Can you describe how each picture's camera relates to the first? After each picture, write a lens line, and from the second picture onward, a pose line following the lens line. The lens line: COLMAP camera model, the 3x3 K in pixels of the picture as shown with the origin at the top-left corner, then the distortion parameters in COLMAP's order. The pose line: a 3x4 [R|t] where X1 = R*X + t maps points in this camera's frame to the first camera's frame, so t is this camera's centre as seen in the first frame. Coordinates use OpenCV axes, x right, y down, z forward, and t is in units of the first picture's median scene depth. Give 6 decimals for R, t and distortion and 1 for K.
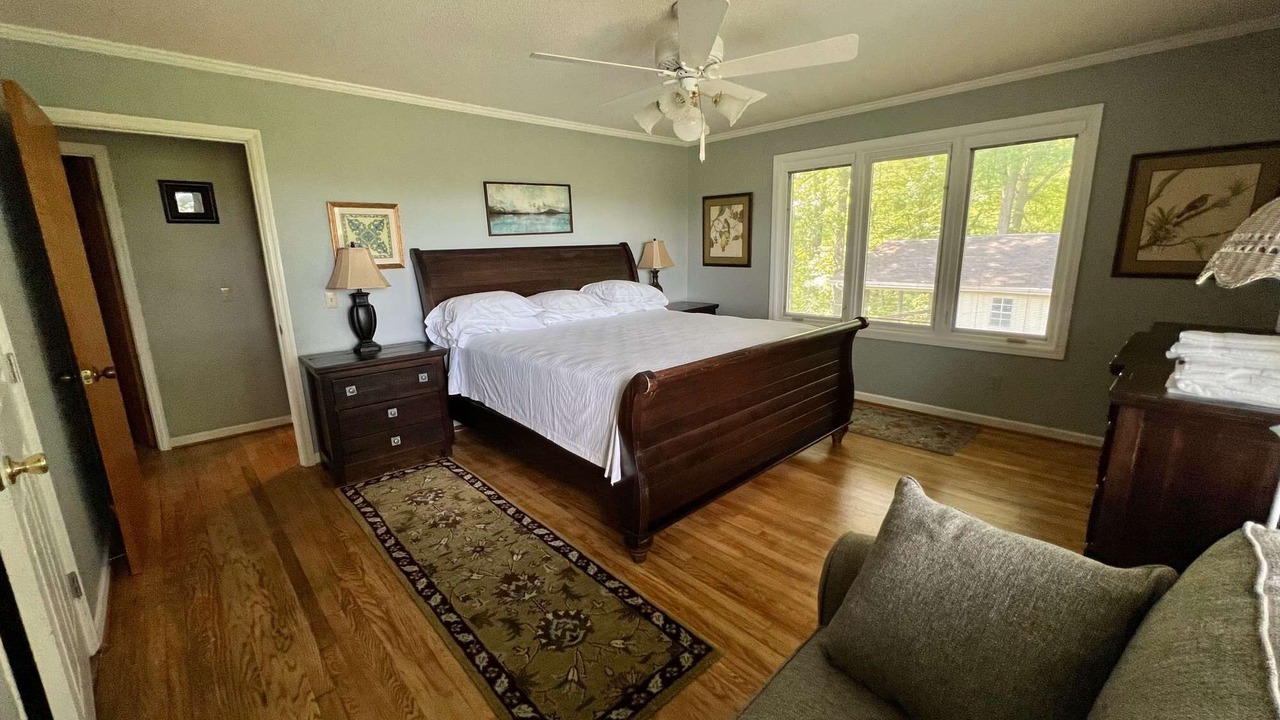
lens RADIAL K [[509.4, 0, 646.8], [0, 509.4, 356.9], [0, 0, 1]] dist [-0.002620, -0.000436]
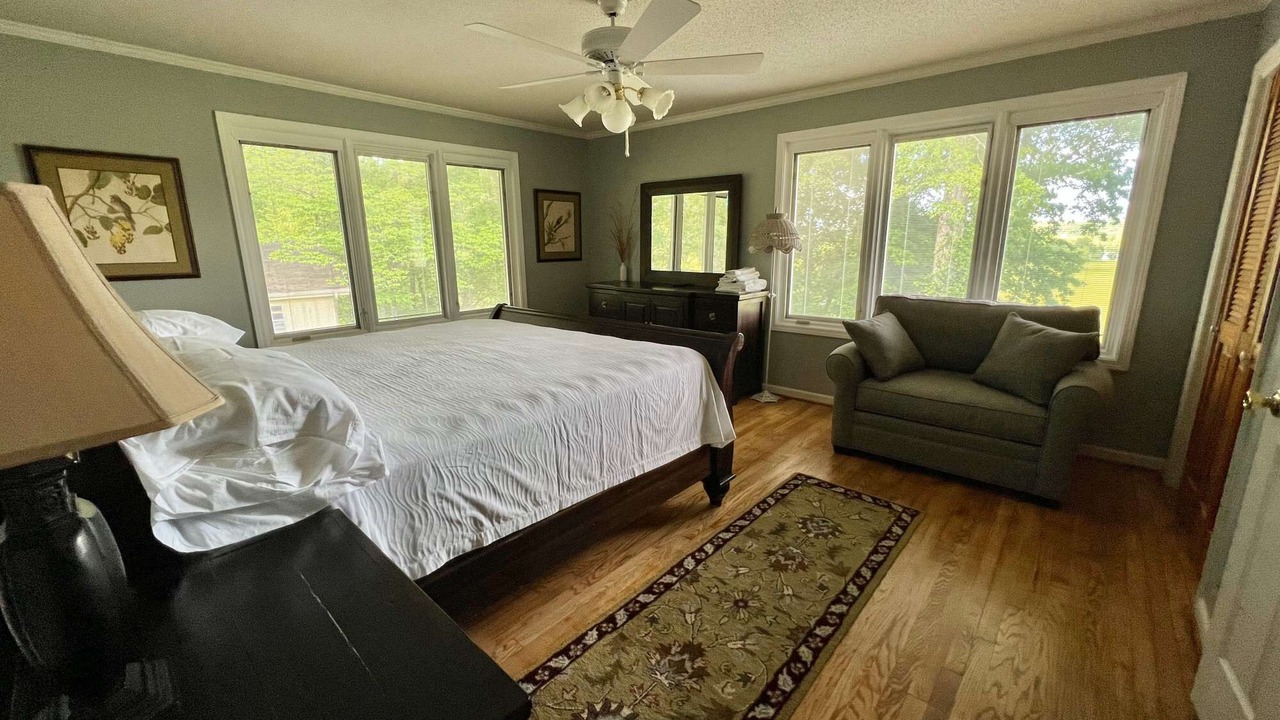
lens RADIAL K [[509.4, 0, 630.8], [0, 509.4, 352.9], [0, 0, 1]] dist [-0.002620, -0.000436]
pose [[-0.075063, -0.195337, 0.977859, -0.805041], [0.226396, 0.951680, 0.207486, -0.160003], [-0.971139, 0.236958, -0.027212, 0.862983]]
